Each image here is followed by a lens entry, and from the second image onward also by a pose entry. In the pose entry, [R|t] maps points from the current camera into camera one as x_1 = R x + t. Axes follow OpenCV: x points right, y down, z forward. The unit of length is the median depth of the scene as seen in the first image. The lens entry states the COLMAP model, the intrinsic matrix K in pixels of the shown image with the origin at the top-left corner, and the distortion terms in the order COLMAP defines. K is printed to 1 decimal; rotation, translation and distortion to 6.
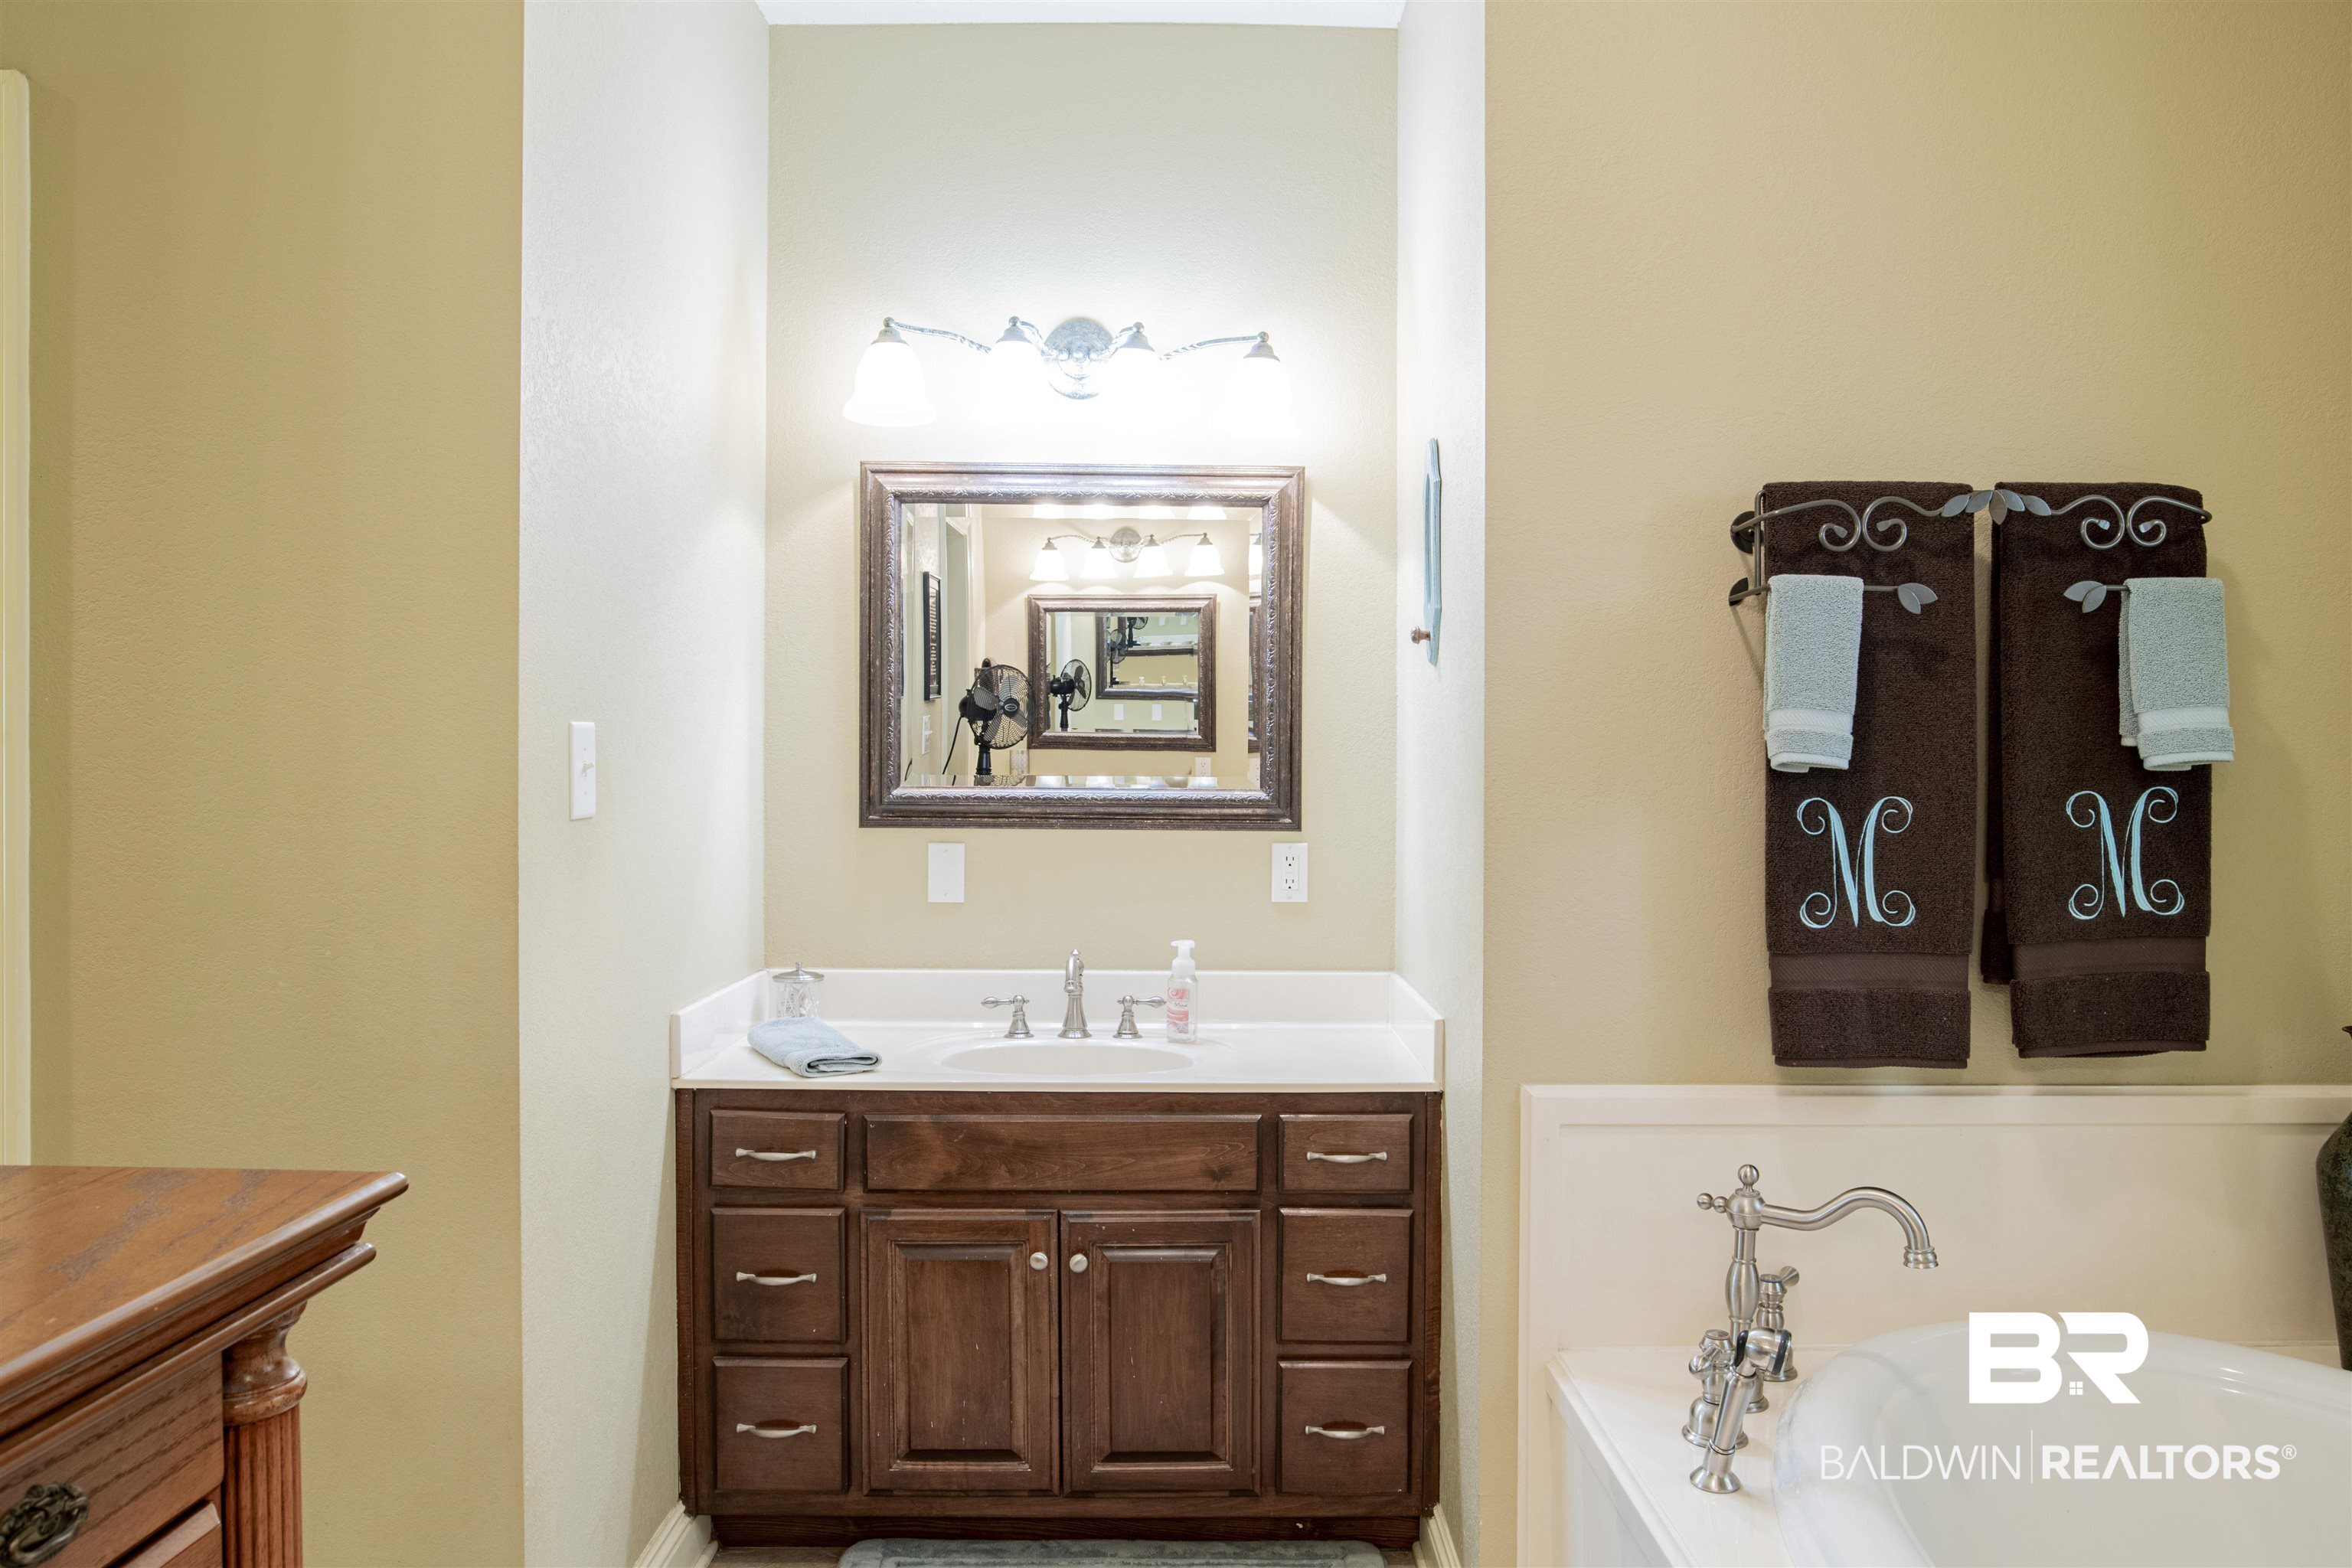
lens RADIAL K [[1657.9, 0, 1180.7], [0, 1657.9, 736.0], [0, 0, 1]] dist [-0.183185, 0.366115]
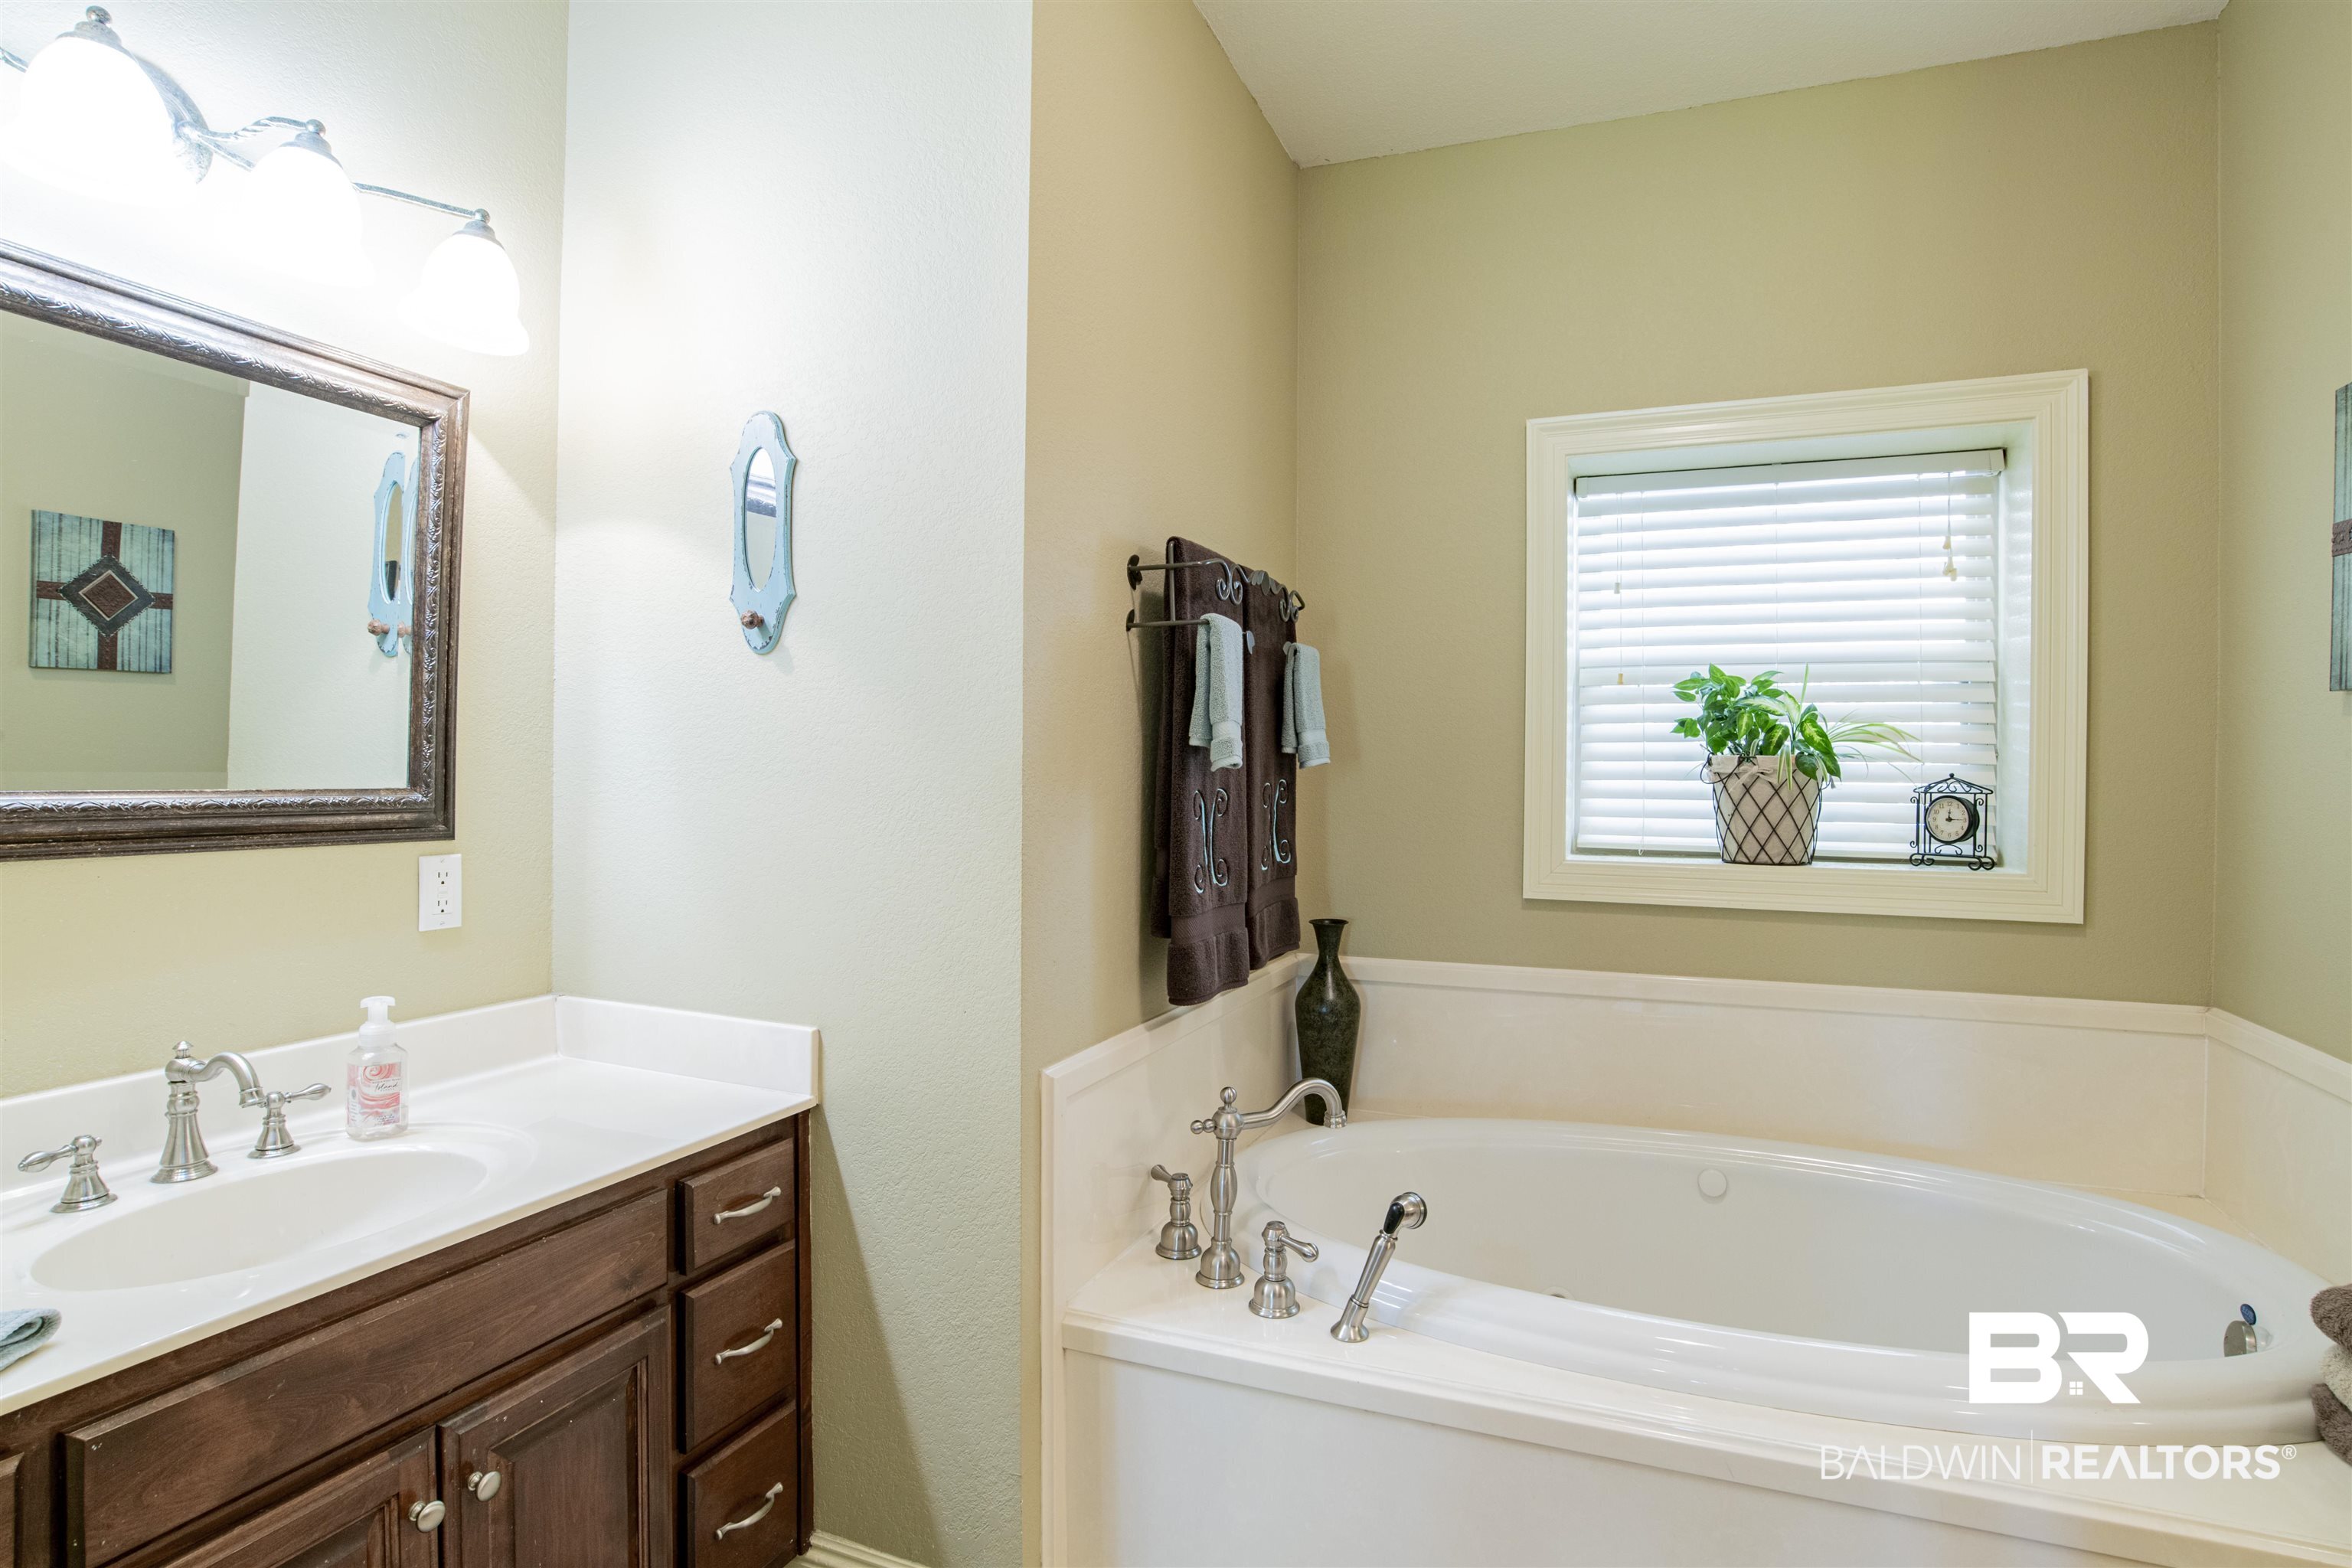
lens RADIAL K [[1221.5, 0, 1194.3], [0, 1221.5, 770.6], [0, 0, 1]] dist [-0.069141, 0.024590]
pose [[0.356147, -0.005193, 0.934416, -0.371993], [-0.026054, 0.999541, 0.015485, 0.005701], [-0.934067, -0.029860, 0.355848, 0.493618]]
